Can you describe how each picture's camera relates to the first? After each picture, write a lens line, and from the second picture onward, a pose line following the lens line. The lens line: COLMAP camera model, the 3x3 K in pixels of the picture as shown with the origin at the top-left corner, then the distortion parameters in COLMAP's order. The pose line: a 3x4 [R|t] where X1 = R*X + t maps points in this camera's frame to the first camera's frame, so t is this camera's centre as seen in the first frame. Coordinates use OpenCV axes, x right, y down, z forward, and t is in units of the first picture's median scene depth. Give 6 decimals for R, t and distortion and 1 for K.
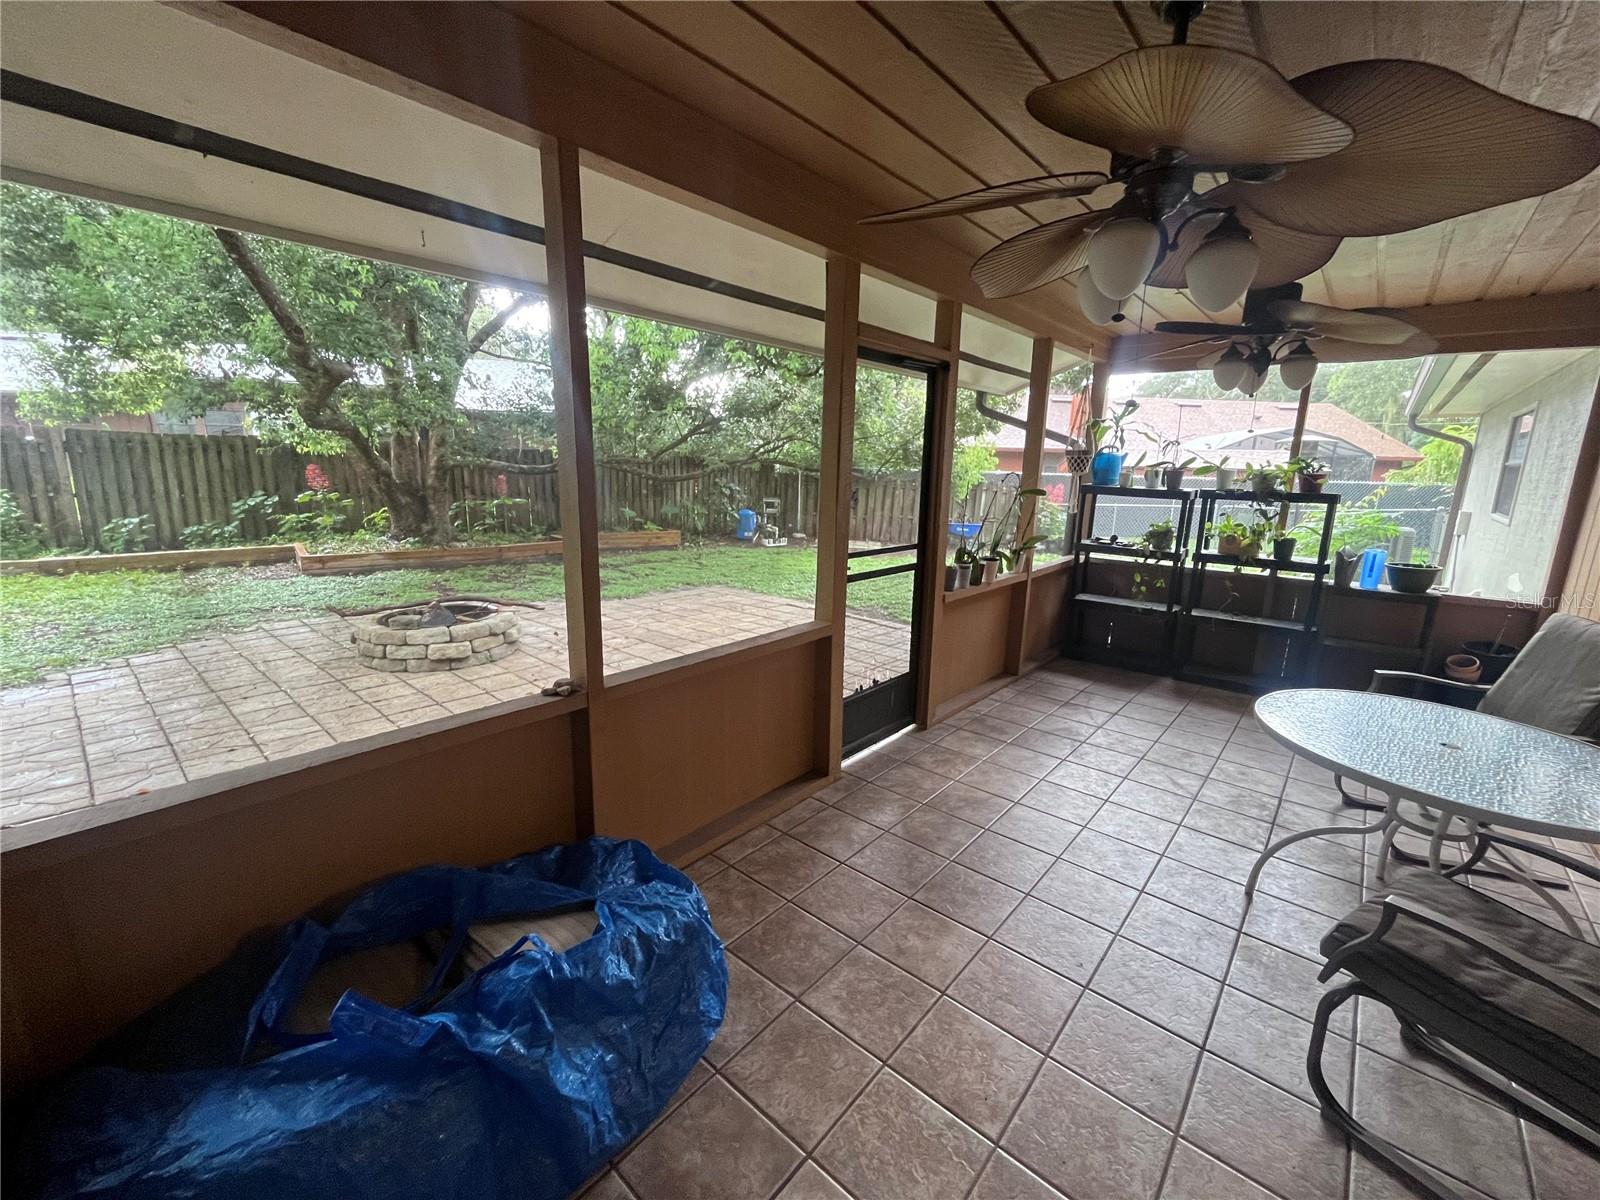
lens RADIAL K [[649.0, 0, 798.2], [0, 649.0, 595.8], [0, 0, 1]] dist [-0.005544, 0.000386]
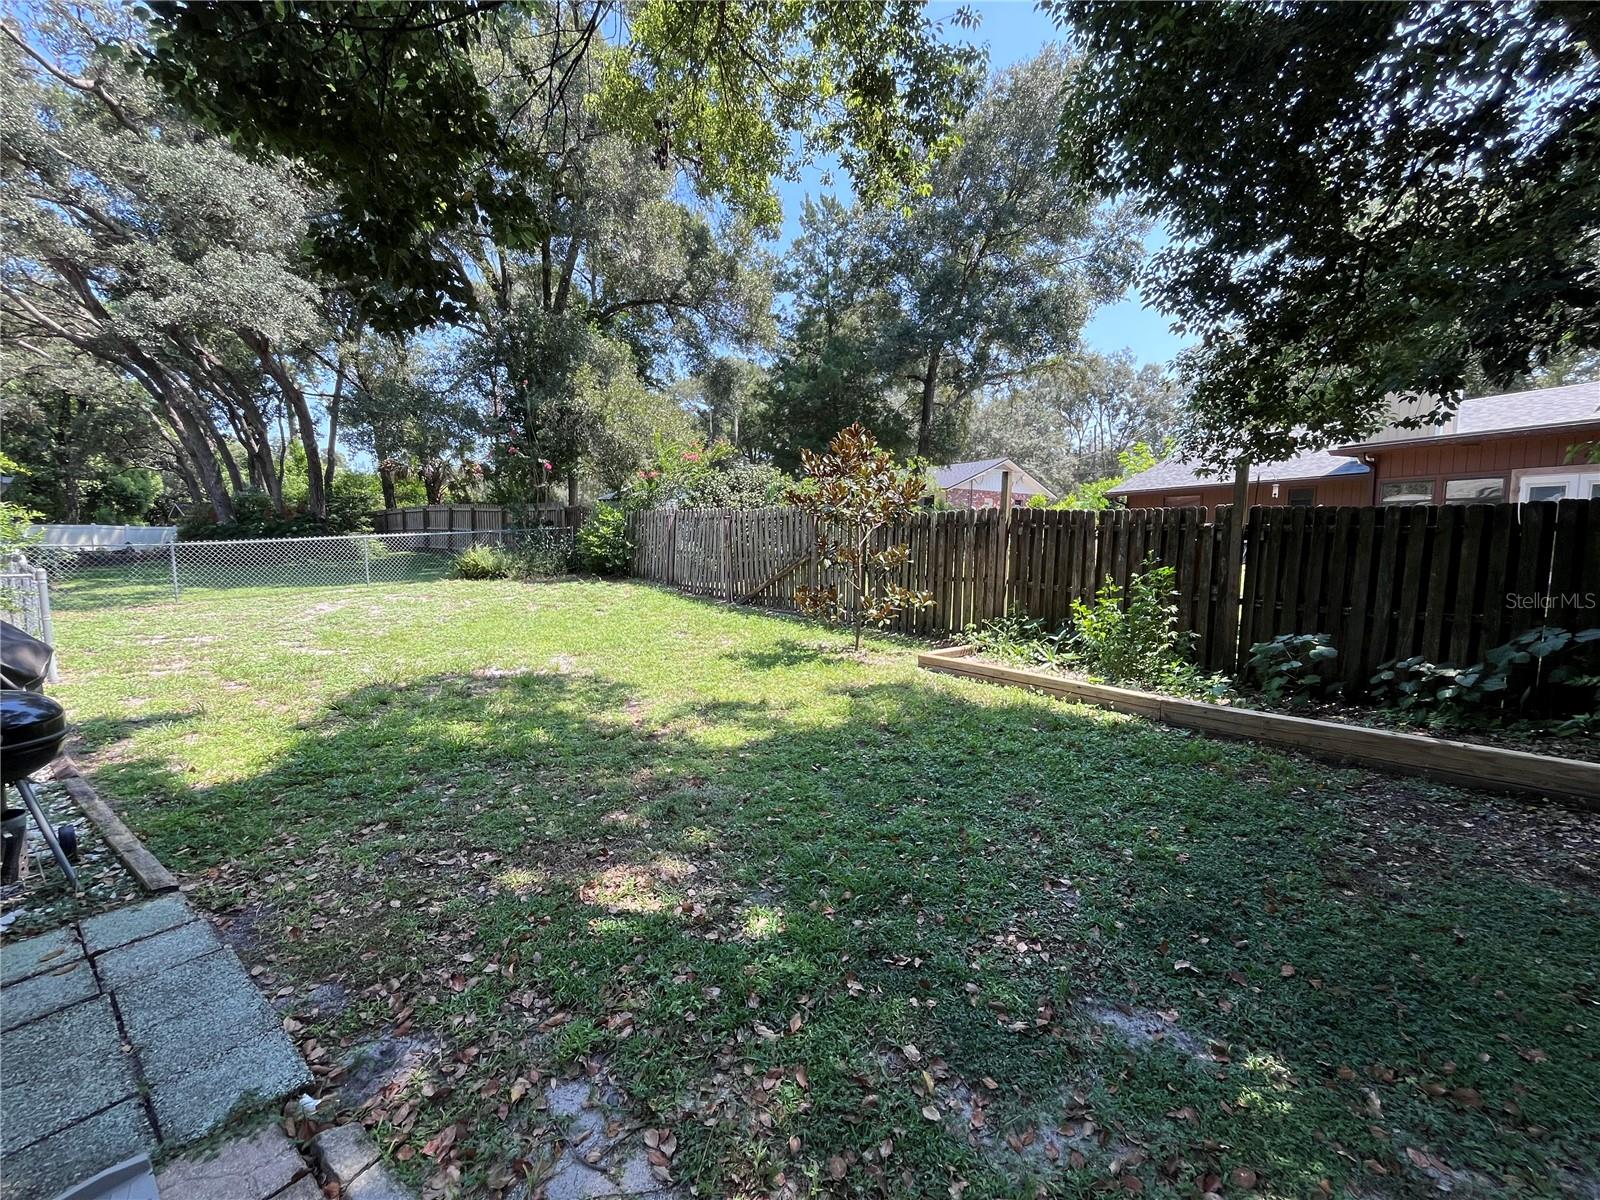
lens RADIAL K [[649.9, 0, 799.8], [0, 649.9, 597.8], [0, 0, 1]] dist [-0.002123, -0.000444]
pose [[0.083606, 0.072107, -0.993887, -0.938247], [-0.204987, 0.977293, 0.053660, -0.198809], [0.975187, 0.199247, 0.096489, 0.932077]]
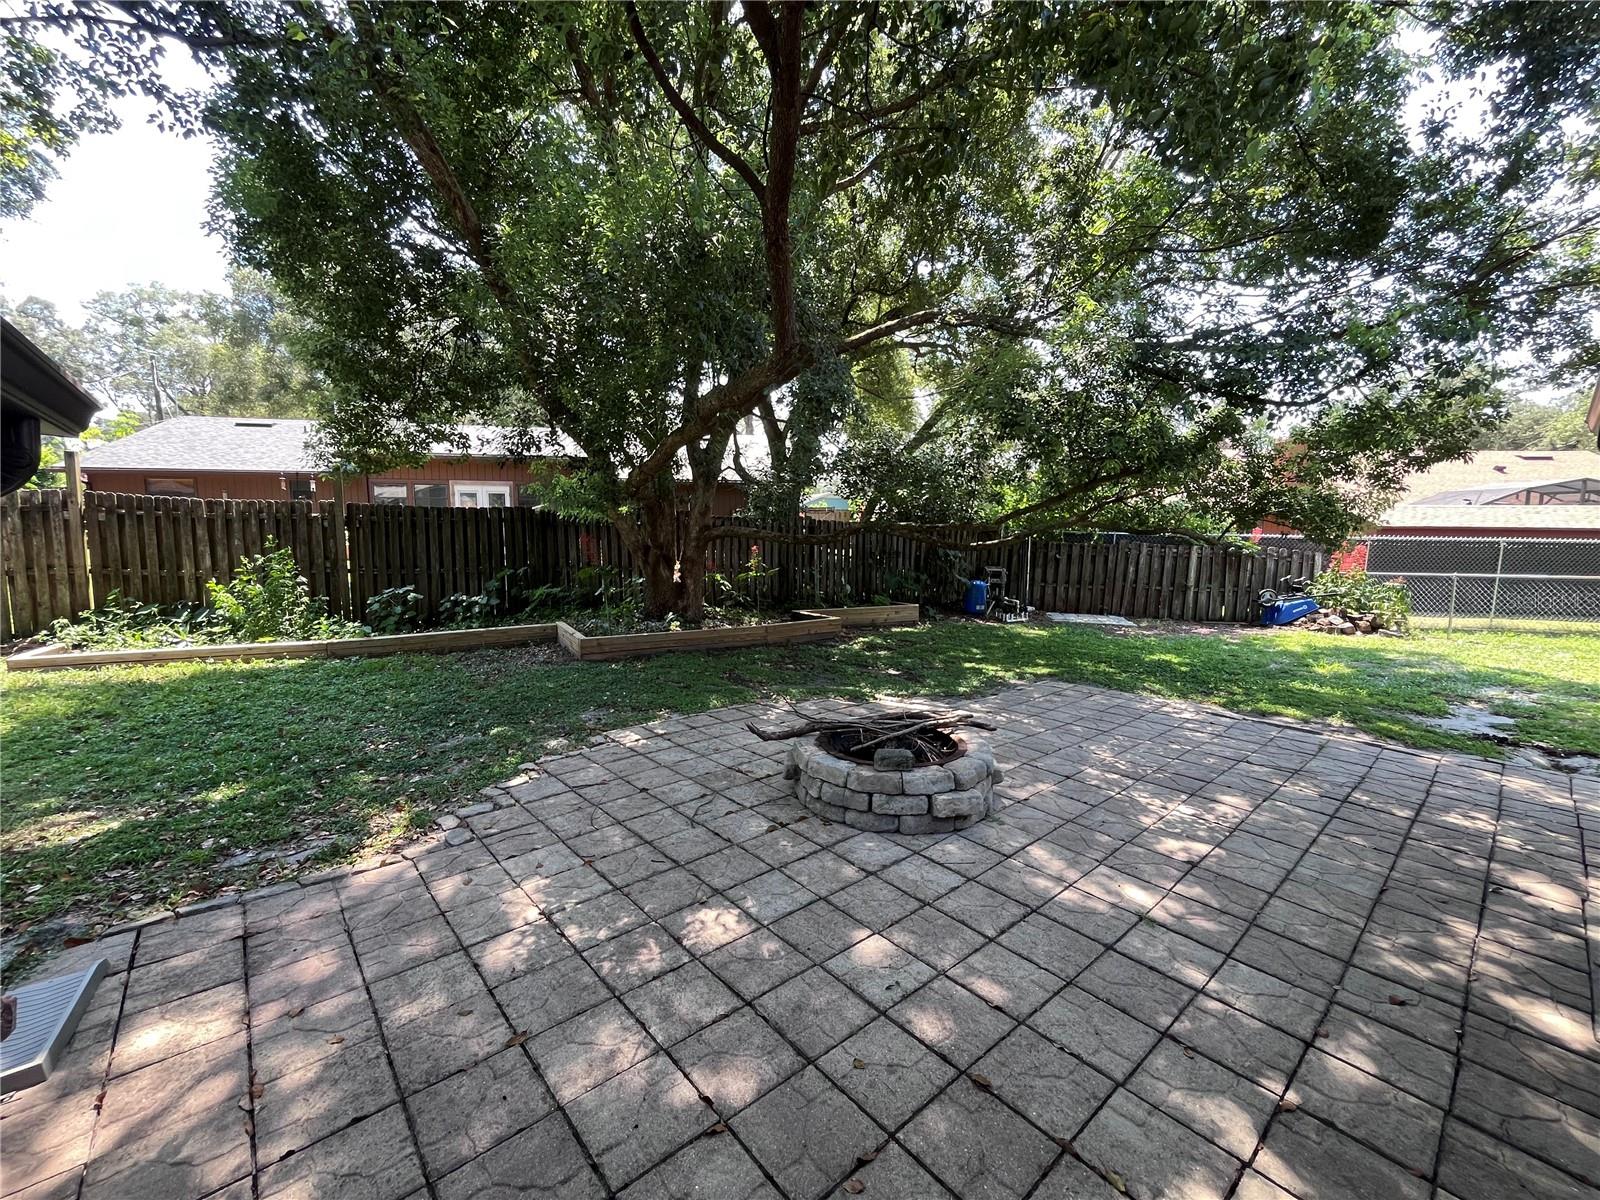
lens RADIAL K [[649.9, 0, 799.8], [0, 649.9, 597.8], [0, 0, 1]] dist [-0.002123, -0.000444]
pose [[0.991605, 0.003844, -0.129247, -0.669285], [-0.016906, 0.994832, -0.100115, -0.066730], [0.128194, 0.101460, 0.986546, 0.297478]]
